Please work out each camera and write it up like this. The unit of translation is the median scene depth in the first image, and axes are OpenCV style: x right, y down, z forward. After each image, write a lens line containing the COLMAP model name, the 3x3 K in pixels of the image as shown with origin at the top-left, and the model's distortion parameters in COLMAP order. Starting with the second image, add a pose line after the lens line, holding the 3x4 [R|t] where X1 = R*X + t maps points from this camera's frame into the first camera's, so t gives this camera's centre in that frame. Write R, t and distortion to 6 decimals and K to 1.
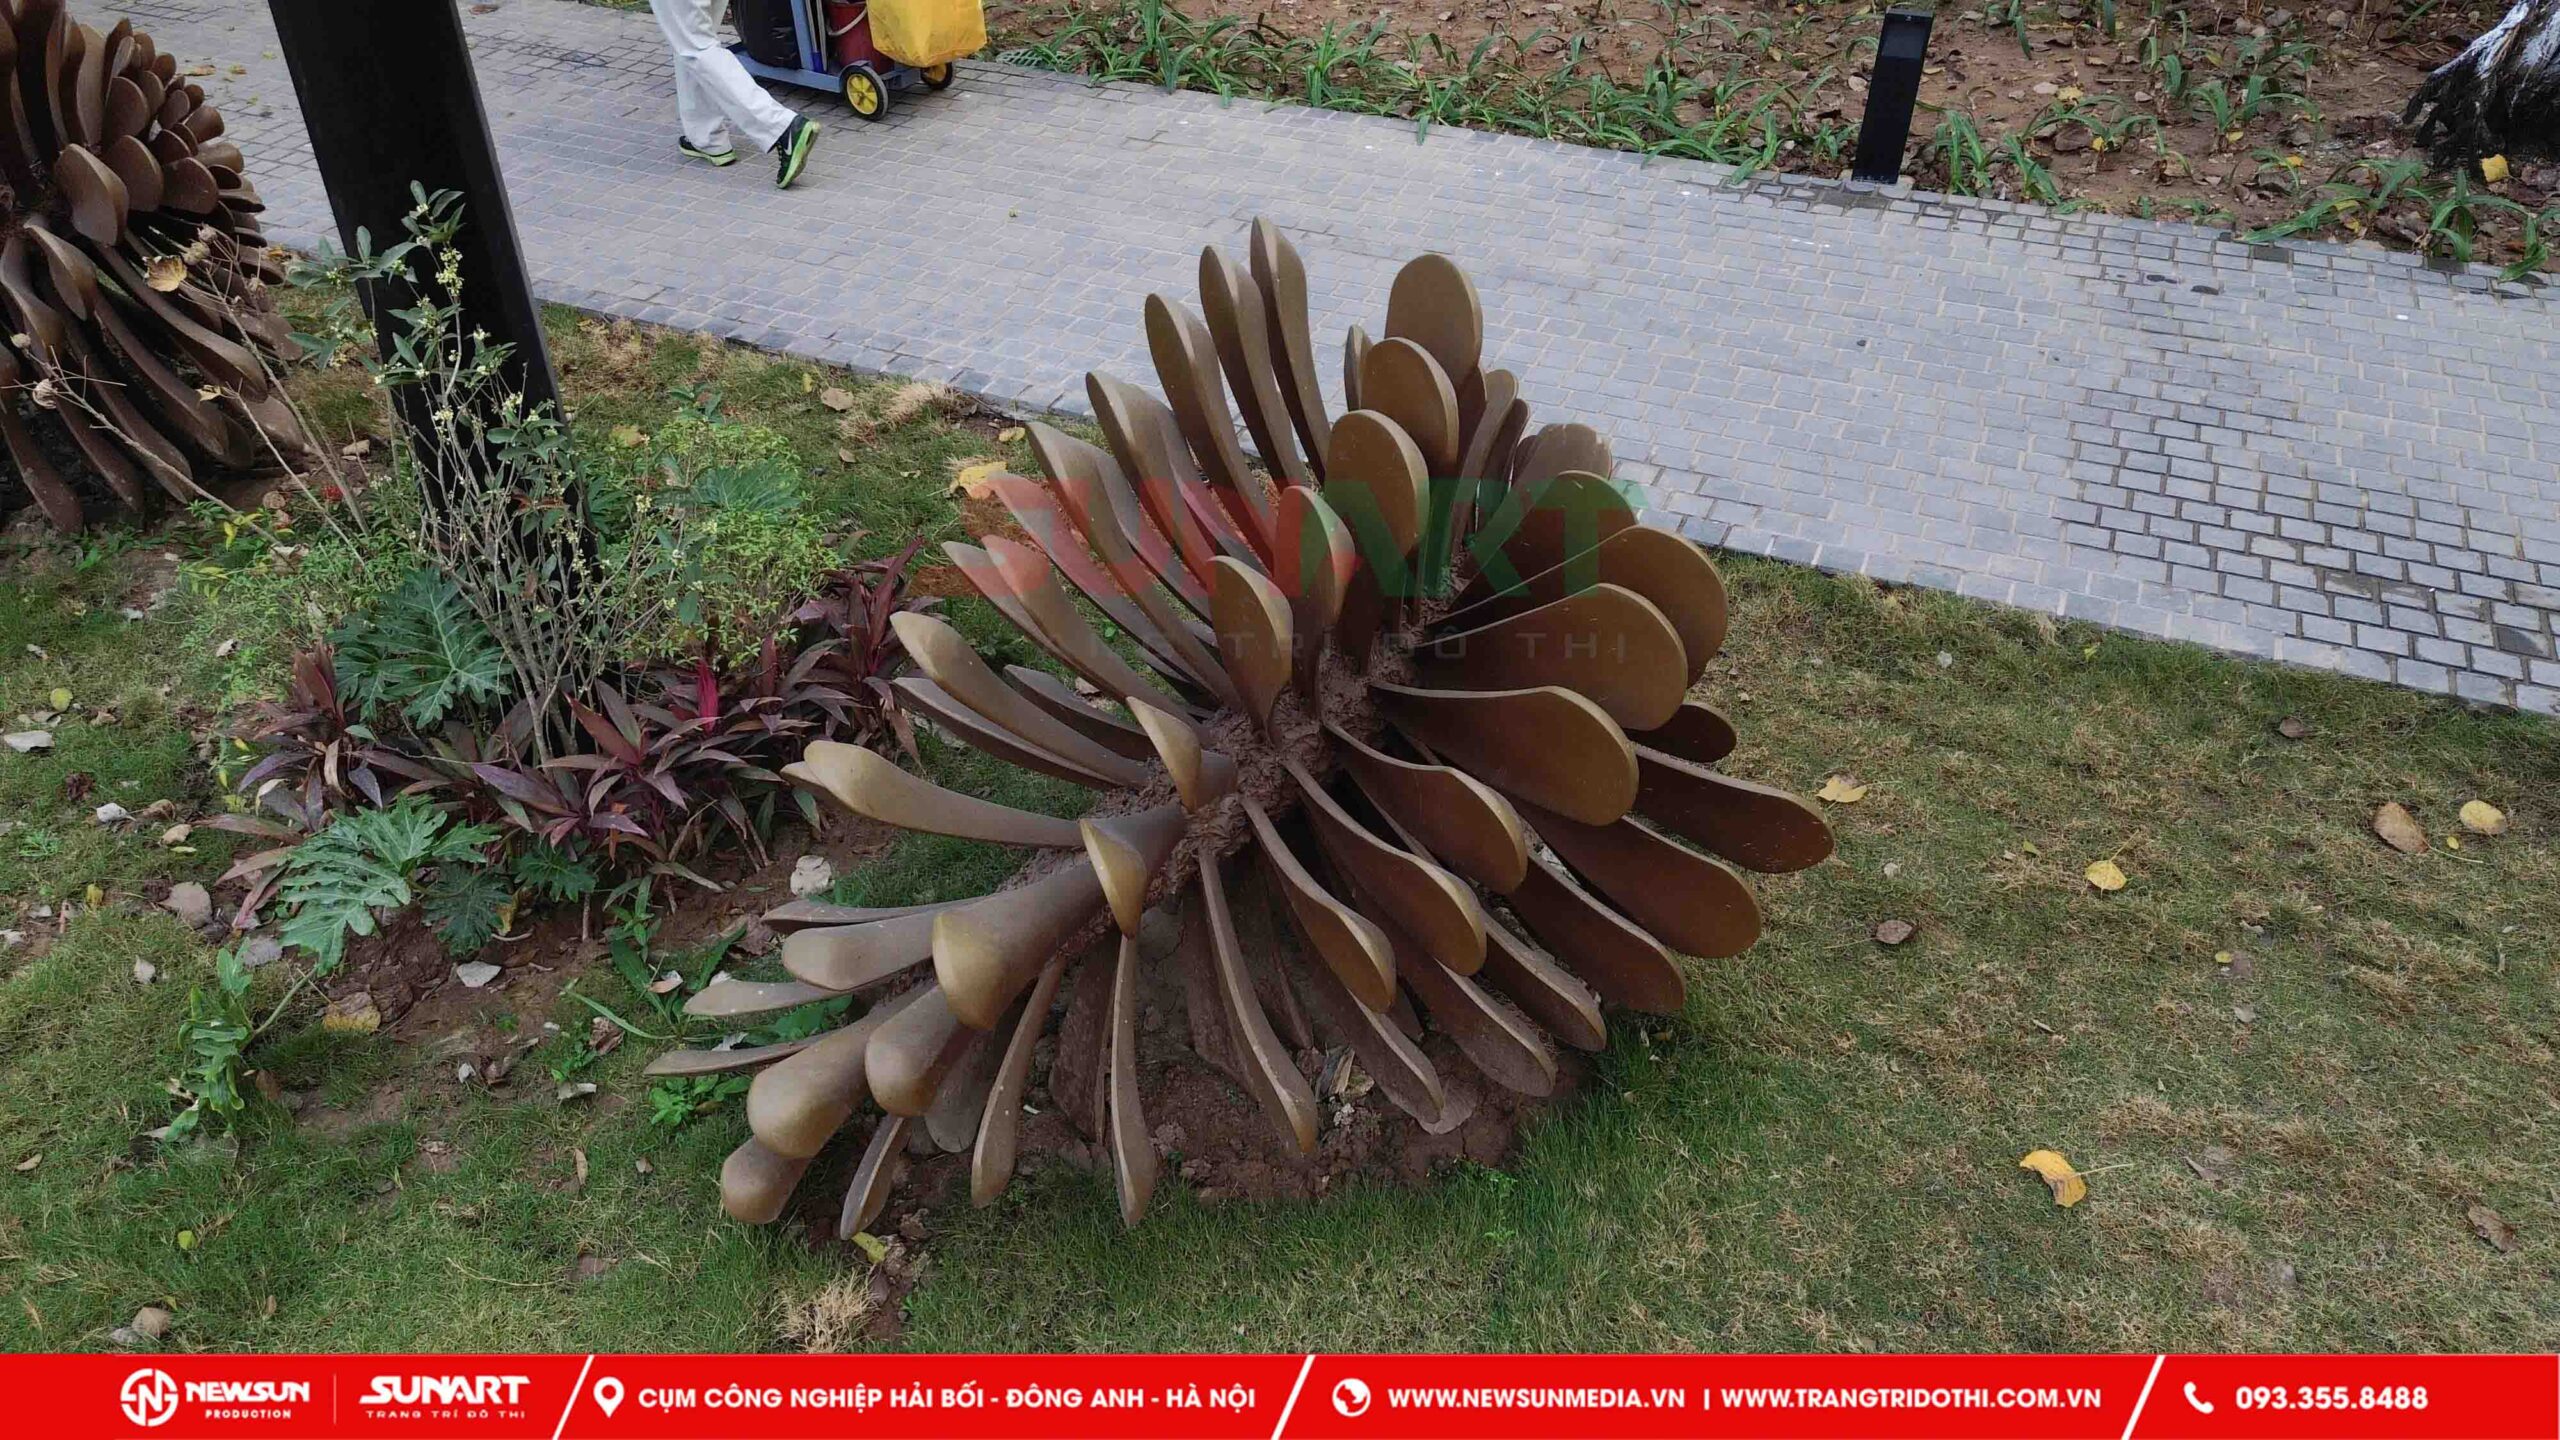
lens RADIAL K [[1807.7, 0, 1271.4], [0, 1807.7, 718.9], [0, 0, 1]] dist [0.079093, -0.081956]
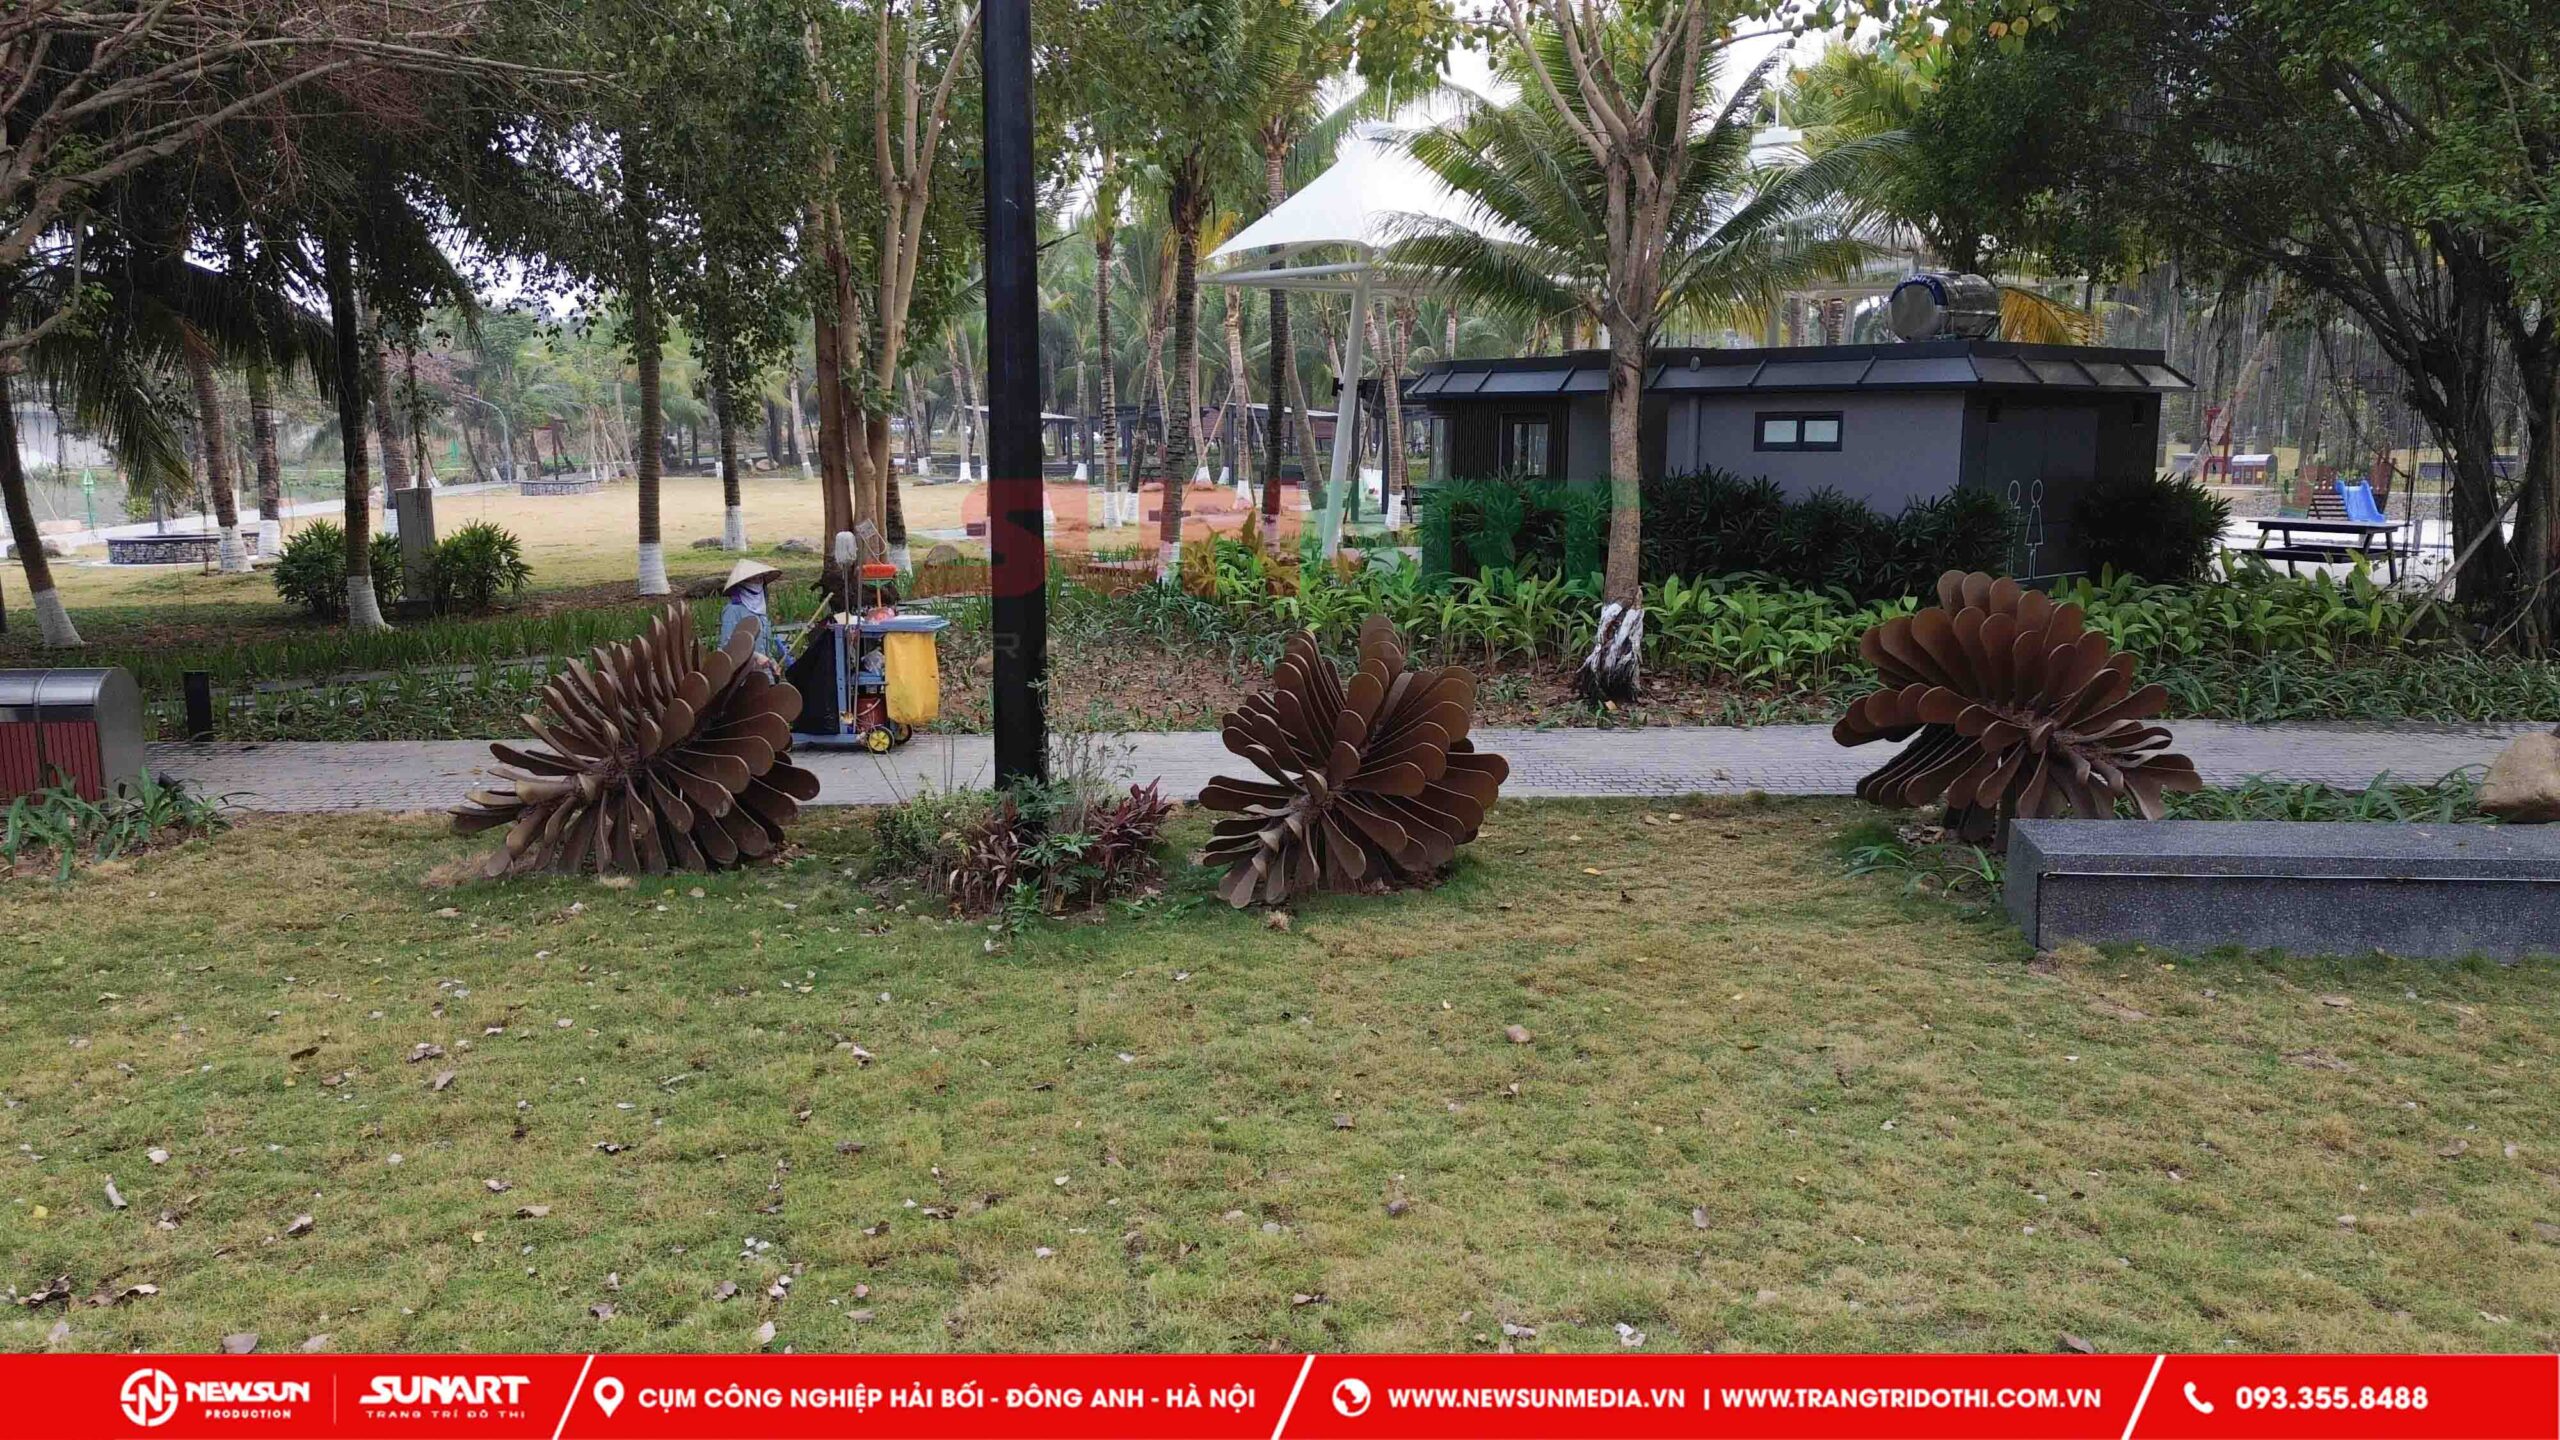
lens RADIAL K [[1807.7, 0, 1271.4], [0, 1807.7, 718.9], [0, 0, 1]] dist [0.079093, -0.081956]
pose [[0.920358, -0.065061, 0.385627, -1.134569], [0.239725, 0.872939, -0.424863, 1.068600], [-0.308987, 0.483471, 0.819014, -1.363176]]
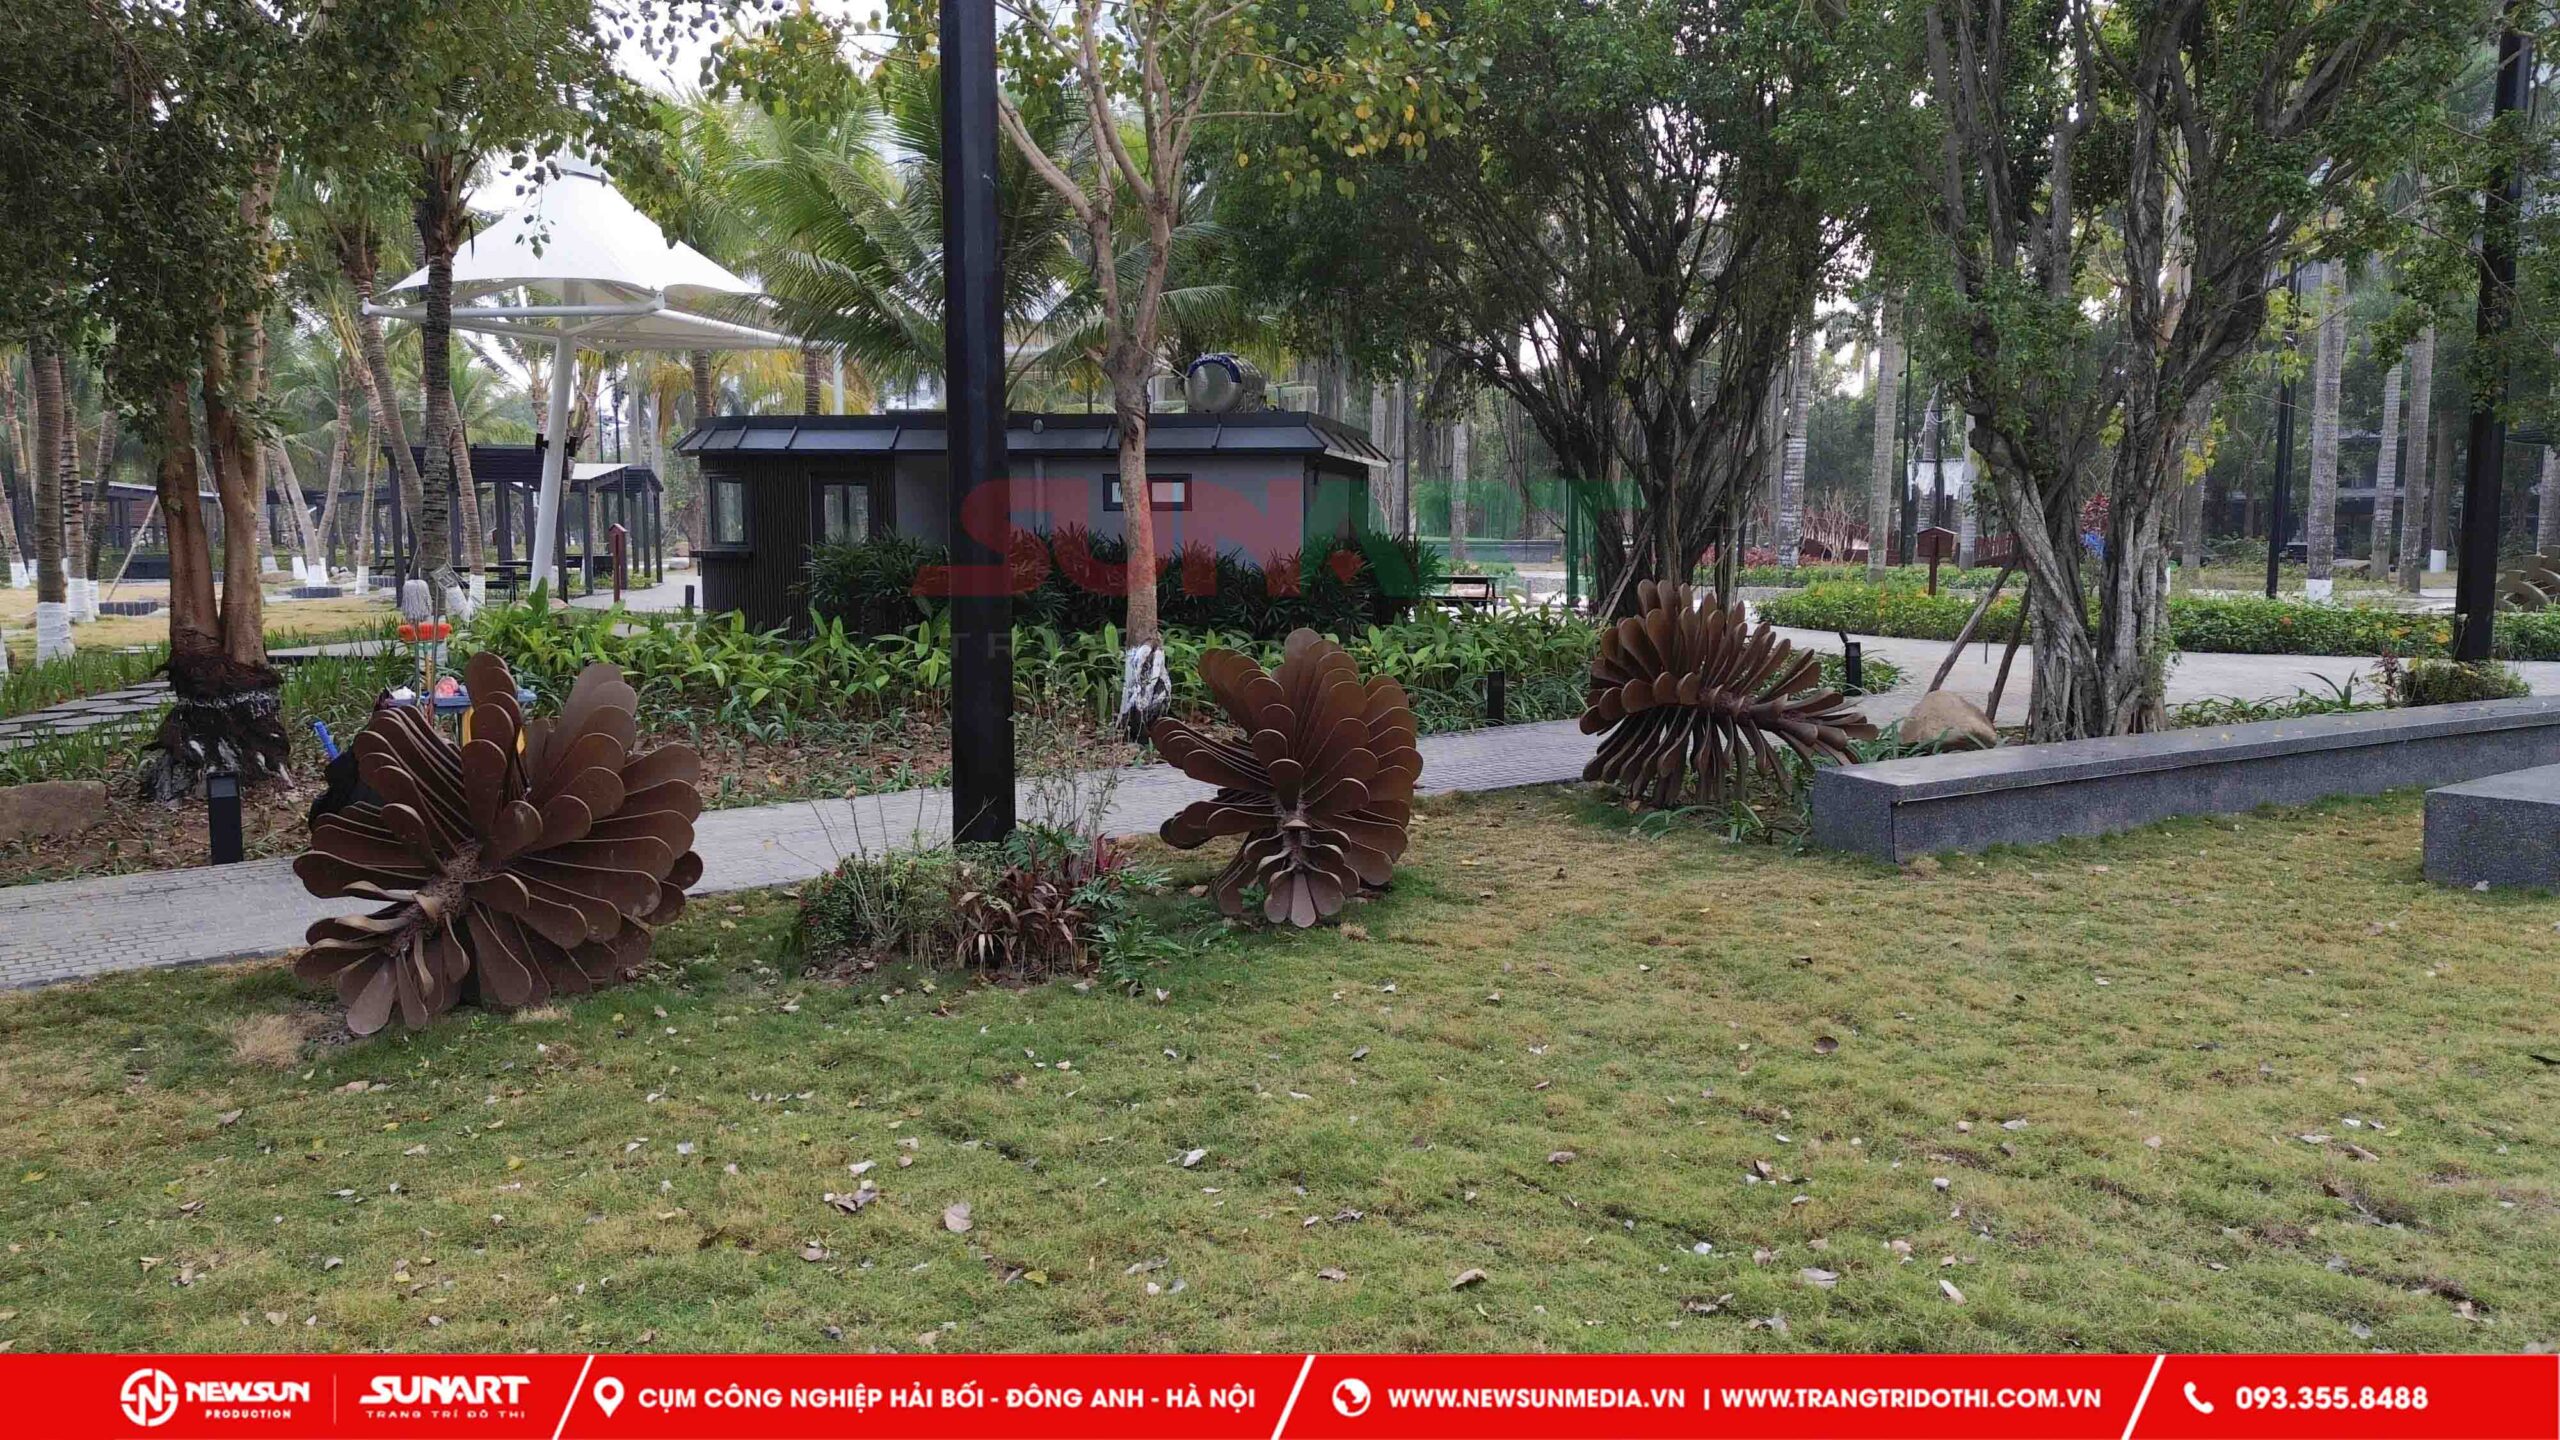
lens RADIAL K [[1786.6, 0, 1279.0], [0, 1786.6, 754.0], [0, 0, 1]] dist [0.080648, -0.077512]
pose [[0.512319, -0.111910, 0.851473, -2.262381], [0.524260, 0.826048, -0.206871, 0.510325], [-0.680206, 0.552377, 0.481870, -0.435672]]
